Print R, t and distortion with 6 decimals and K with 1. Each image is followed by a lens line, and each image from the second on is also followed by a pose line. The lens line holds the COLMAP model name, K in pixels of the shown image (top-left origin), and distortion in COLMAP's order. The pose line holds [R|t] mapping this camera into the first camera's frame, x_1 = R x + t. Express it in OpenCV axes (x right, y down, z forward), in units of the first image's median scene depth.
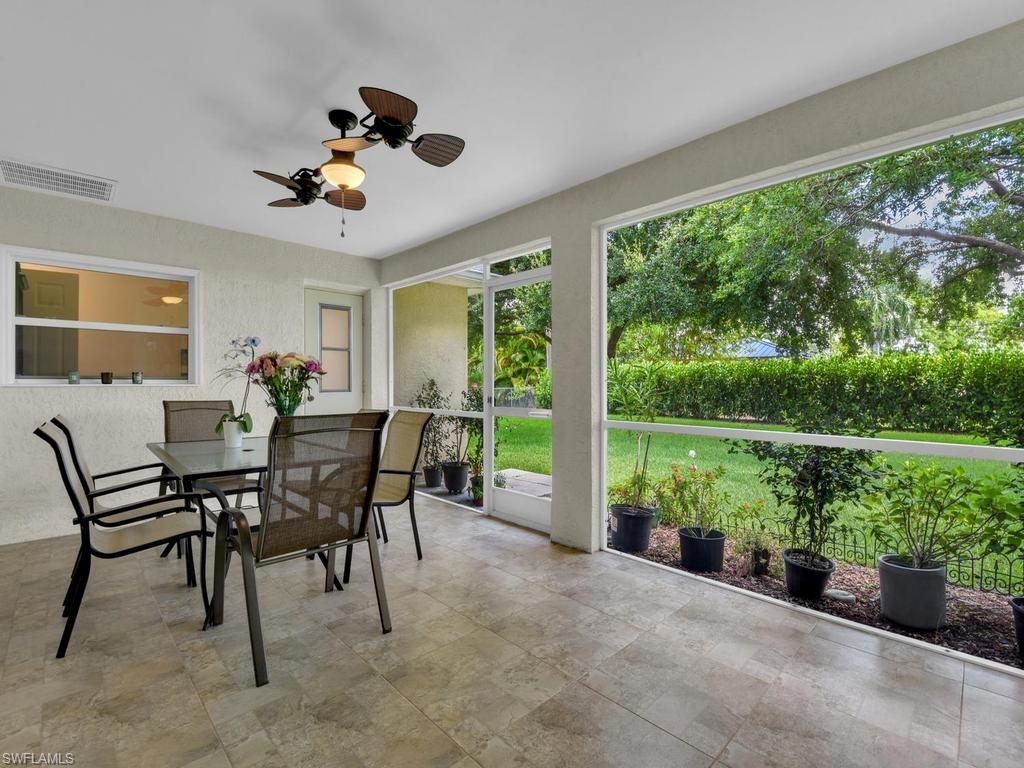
lens RADIAL K [[468.8, 0, 511.6], [0, 468.8, 382.8], [0, 0, 1]] dist [-0.007445, -0.006941]
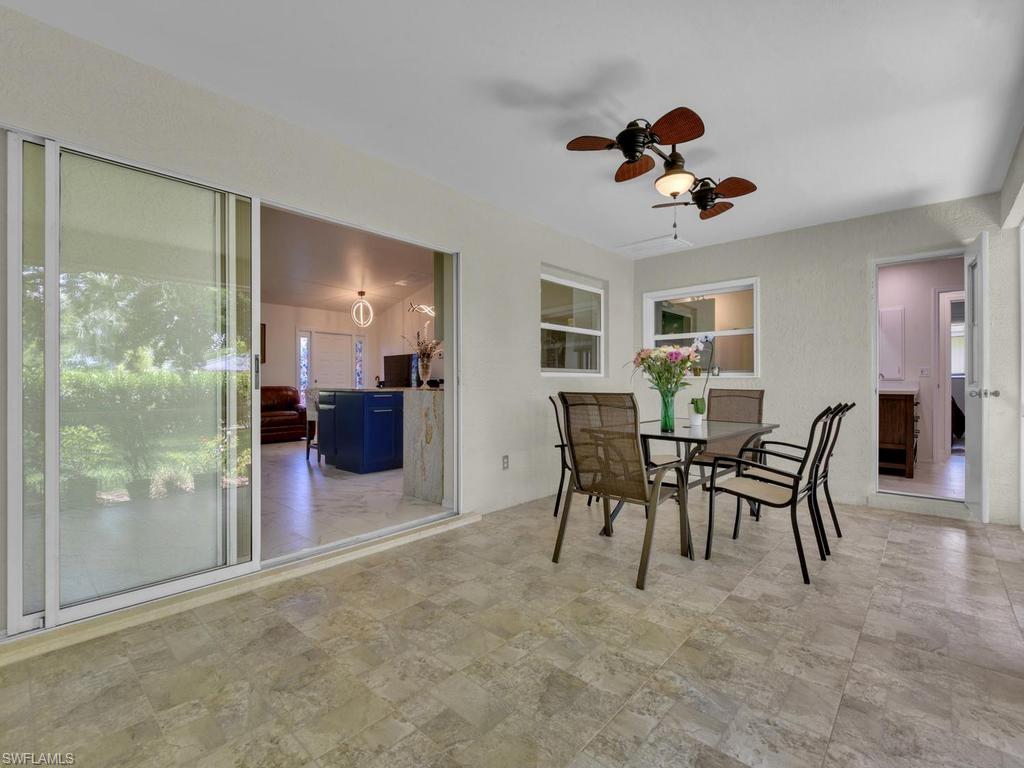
lens RADIAL K [[468.8, 0, 511.3], [0, 468.8, 382.9], [0, 0, 1]] dist [-0.007445, -0.006941]
pose [[0.057305, 0.003004, -0.998352, 0.907660], [0.001460, 0.999994, 0.003092, 0.034635], [0.998356, -0.001635, 0.057300, 0.674574]]
